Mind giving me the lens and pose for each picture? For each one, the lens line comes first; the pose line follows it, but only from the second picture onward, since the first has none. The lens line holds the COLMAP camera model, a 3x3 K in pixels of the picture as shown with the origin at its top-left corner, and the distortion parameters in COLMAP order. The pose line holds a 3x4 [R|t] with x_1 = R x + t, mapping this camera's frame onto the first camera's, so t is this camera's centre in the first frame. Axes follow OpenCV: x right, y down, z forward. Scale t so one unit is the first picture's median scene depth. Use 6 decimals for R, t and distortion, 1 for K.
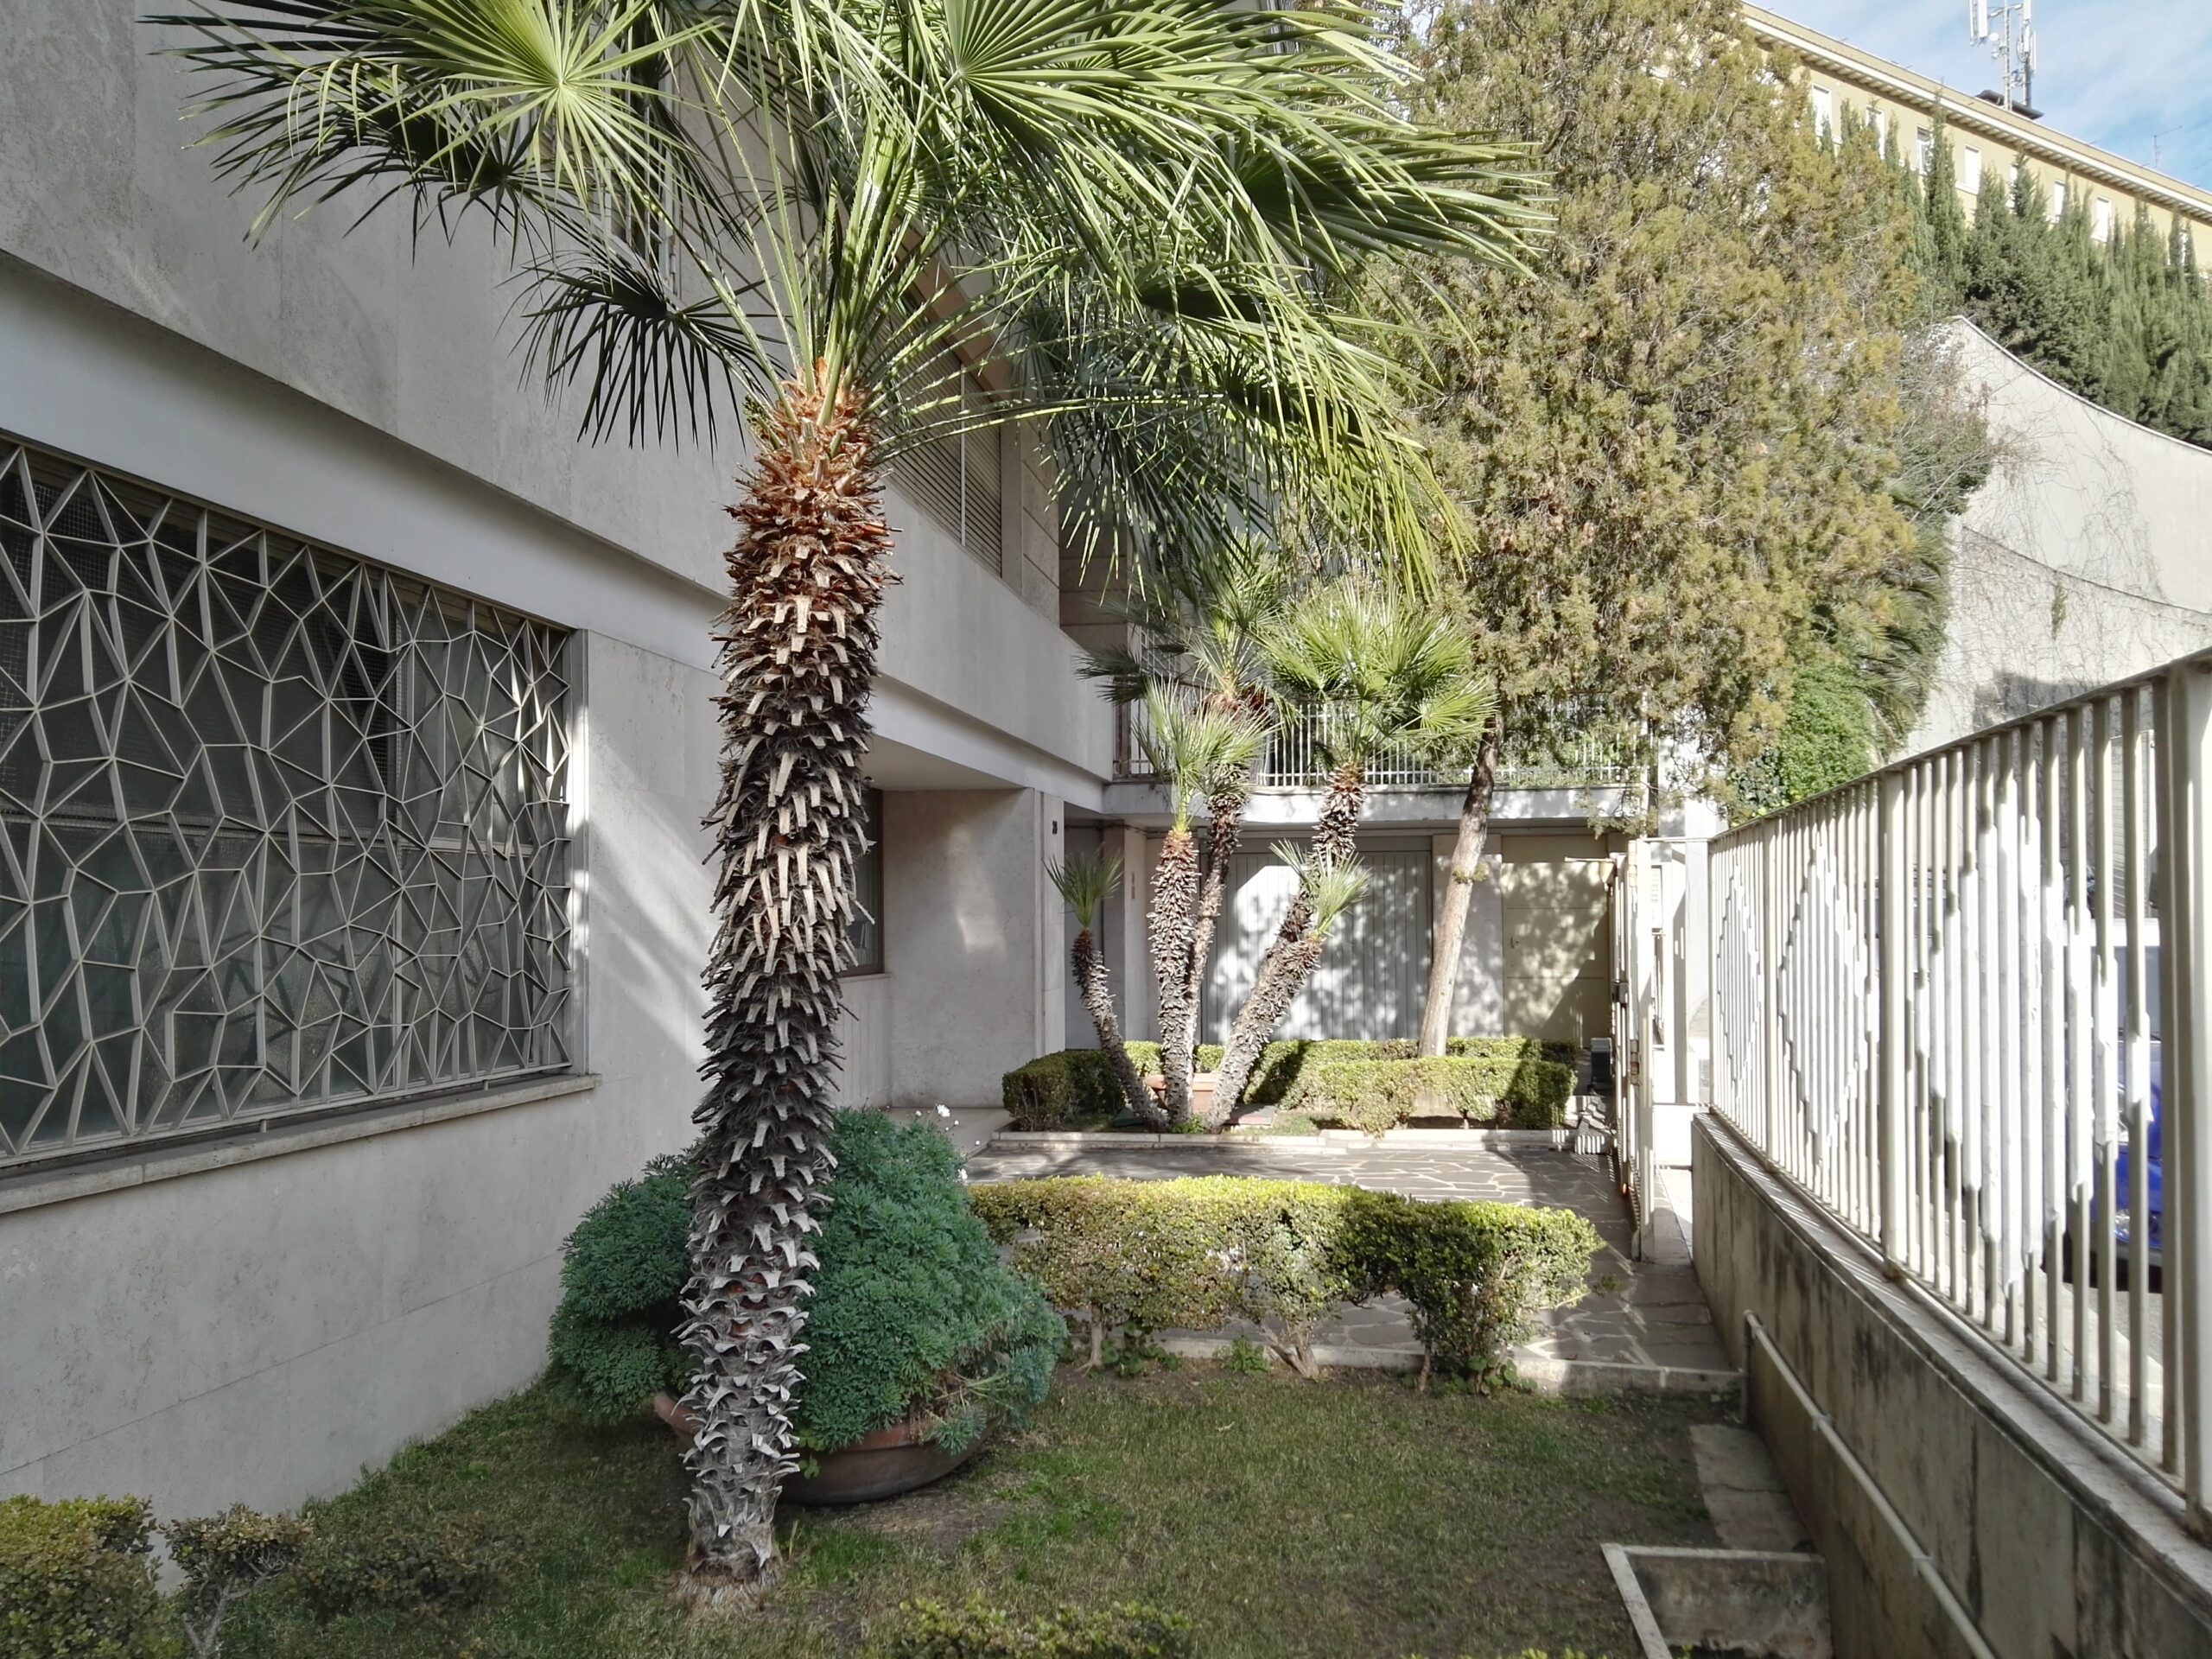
lens RADIAL K [[1709.0, 0, 1119.5], [0, 1709.0, 860.6], [0, 0, 1]] dist [0.084711, -0.160262]
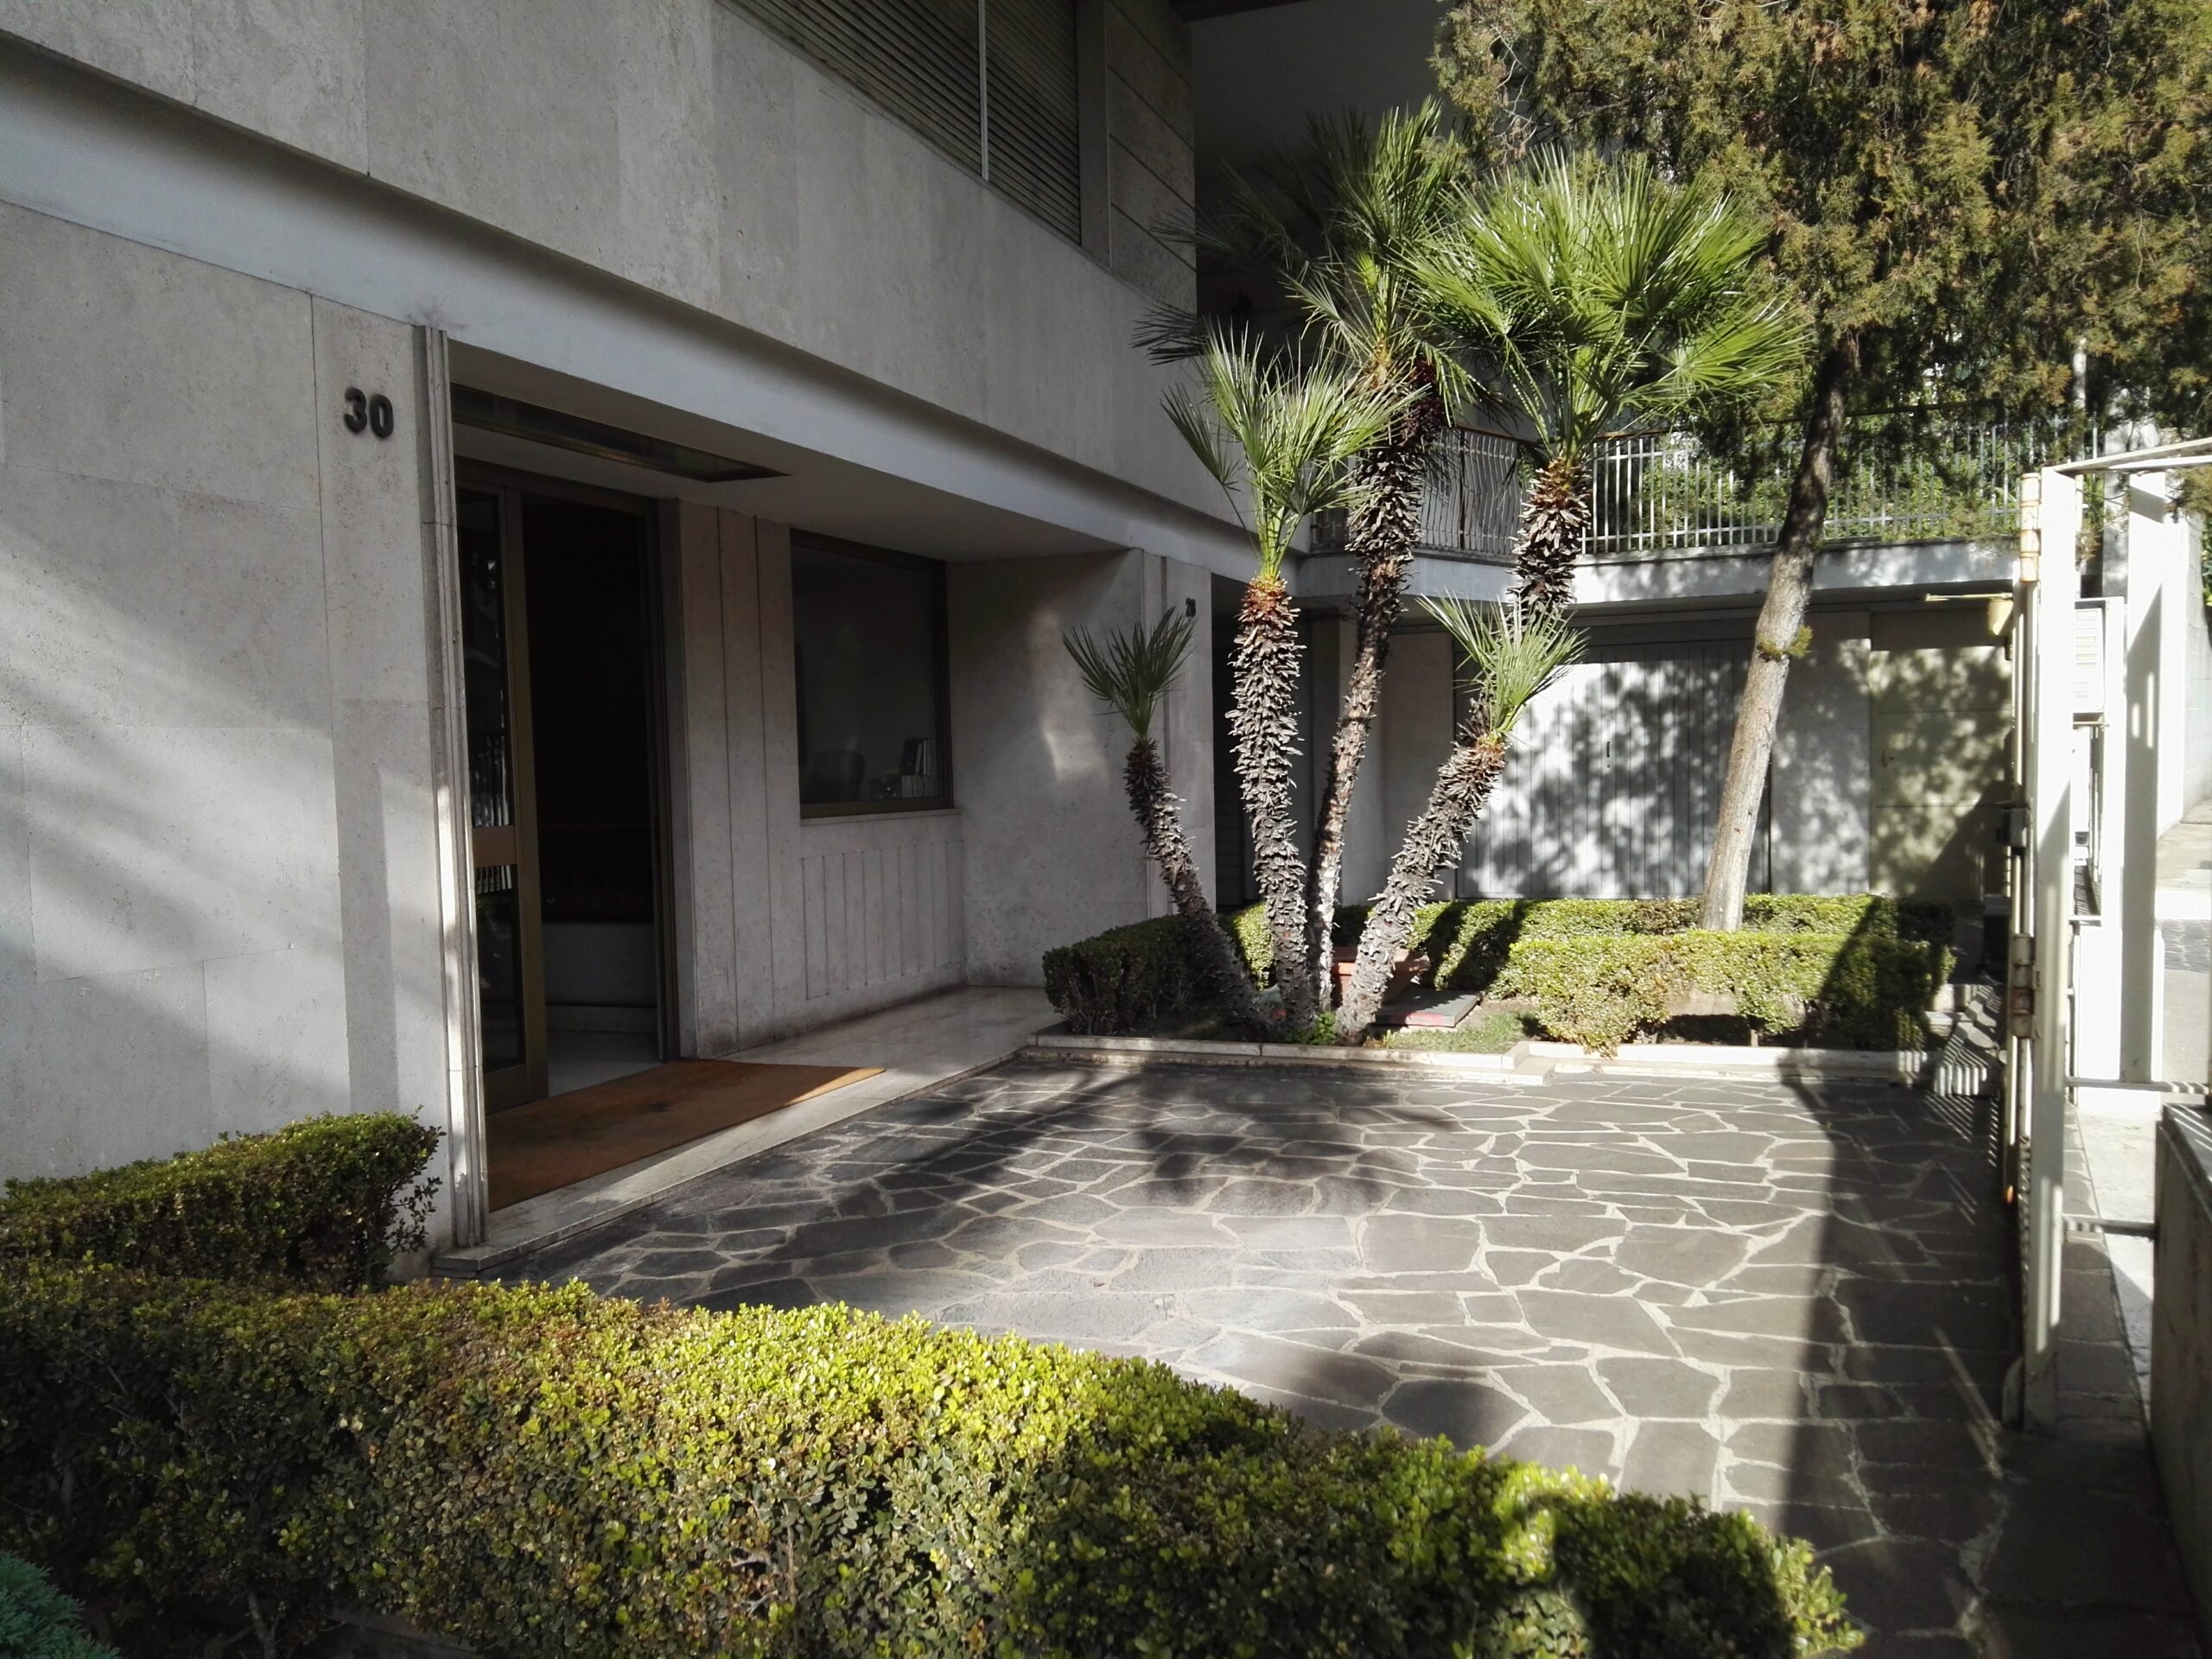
lens RADIAL K [[1709.0, 0, 1119.5], [0, 1709.0, 860.6], [0, 0, 1]] dist [0.084711, -0.160262]
pose [[0.977160, -0.004258, -0.212461, 0.092187], [0.024261, 0.995497, 0.091632, 0.021694], [0.211115, -0.094694, 0.972864, 0.289048]]
